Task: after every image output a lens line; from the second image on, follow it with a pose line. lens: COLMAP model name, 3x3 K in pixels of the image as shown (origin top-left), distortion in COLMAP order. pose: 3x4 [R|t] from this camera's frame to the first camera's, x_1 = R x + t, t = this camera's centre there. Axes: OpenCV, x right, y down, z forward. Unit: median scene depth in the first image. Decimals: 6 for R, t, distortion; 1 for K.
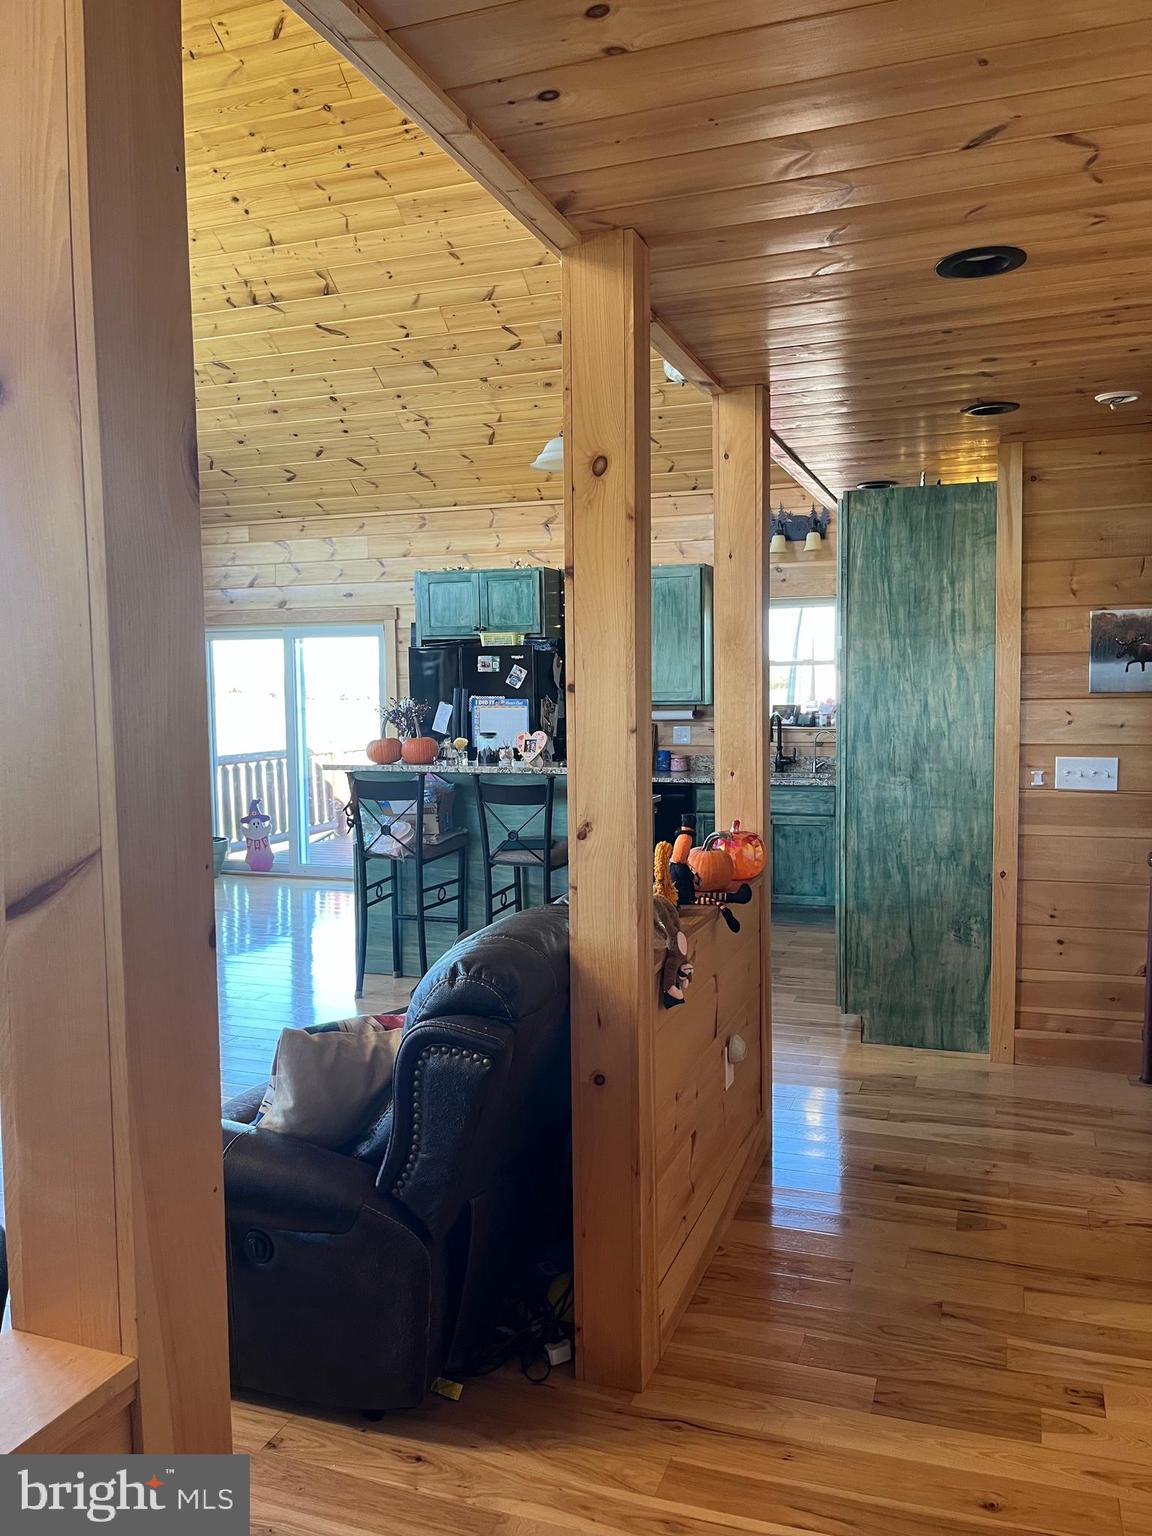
lens RADIAL K [[1162.6, 0, 576.0], [0, 1162.6, 768.0], [0, 0, 1]] dist [0.069234, -0.090694]
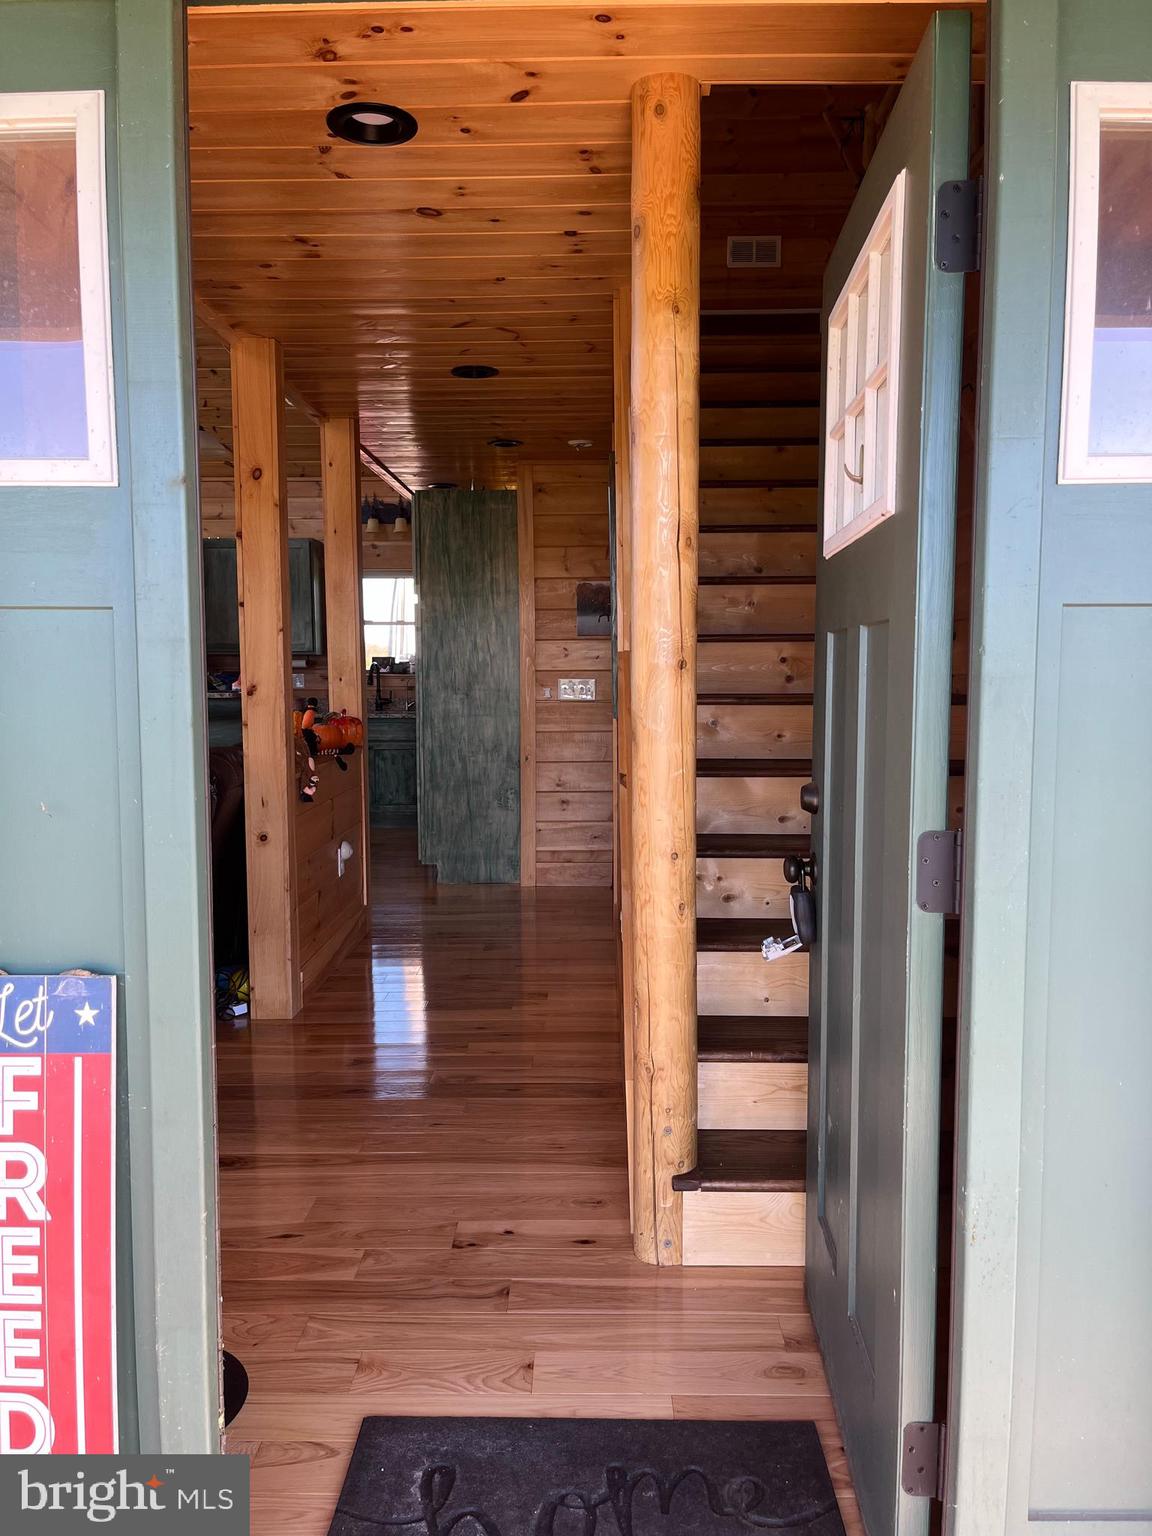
lens RADIAL K [[1162.6, 0, 576.0], [0, 1162.6, 768.0], [0, 0, 1]] dist [0.069234, -0.090694]
pose [[0.944920, -0.021260, 0.326610, -0.054016], [0.016392, 0.999710, 0.017648, 0.074914], [-0.326890, -0.011323, 0.944994, -0.391018]]
